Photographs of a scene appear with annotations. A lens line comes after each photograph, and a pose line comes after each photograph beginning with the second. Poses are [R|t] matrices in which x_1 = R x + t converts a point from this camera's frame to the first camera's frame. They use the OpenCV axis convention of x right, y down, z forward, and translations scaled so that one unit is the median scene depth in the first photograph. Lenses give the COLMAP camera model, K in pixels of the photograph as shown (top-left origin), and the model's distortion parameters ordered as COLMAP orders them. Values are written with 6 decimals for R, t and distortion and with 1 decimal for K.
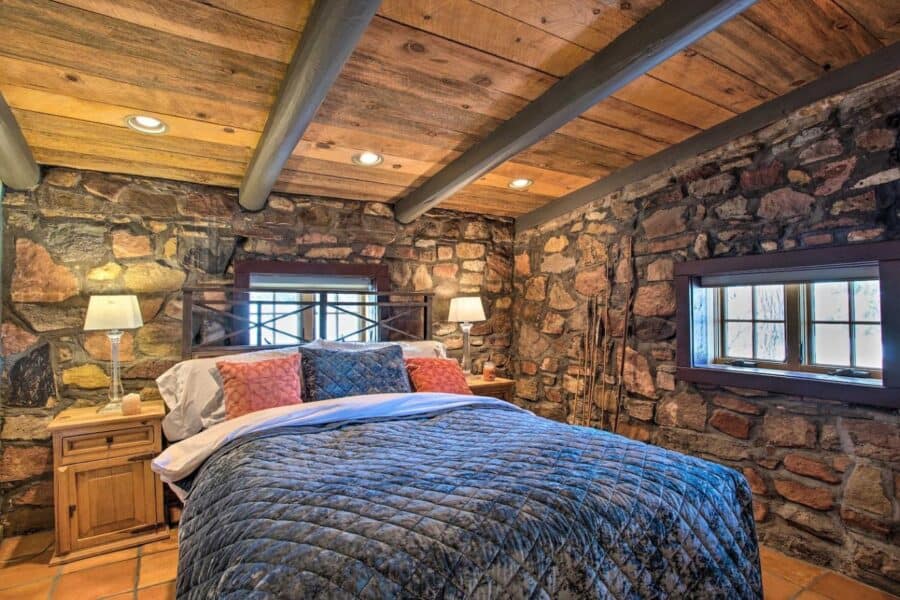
lens RADIAL K [[413.8, 0, 424.2], [0, 413.8, 300.9], [0, 0, 1]] dist [0.000354, 0.000035]
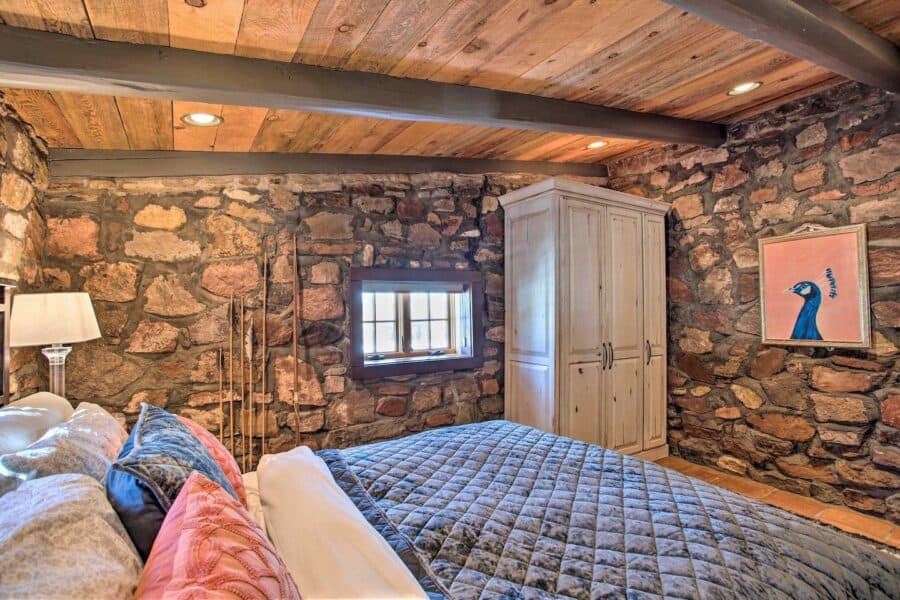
lens RADIAL K [[471.2, 0, 450.0], [0, 471.2, 300.0], [0, 0, 1]] dist [-0.039655, 0.000163]
pose [[0.027766, 0.017529, 0.999461, -0.533730], [-0.008536, 0.999814, -0.017298, 0.006679], [-0.999578, -0.008051, 0.027911, 0.671971]]
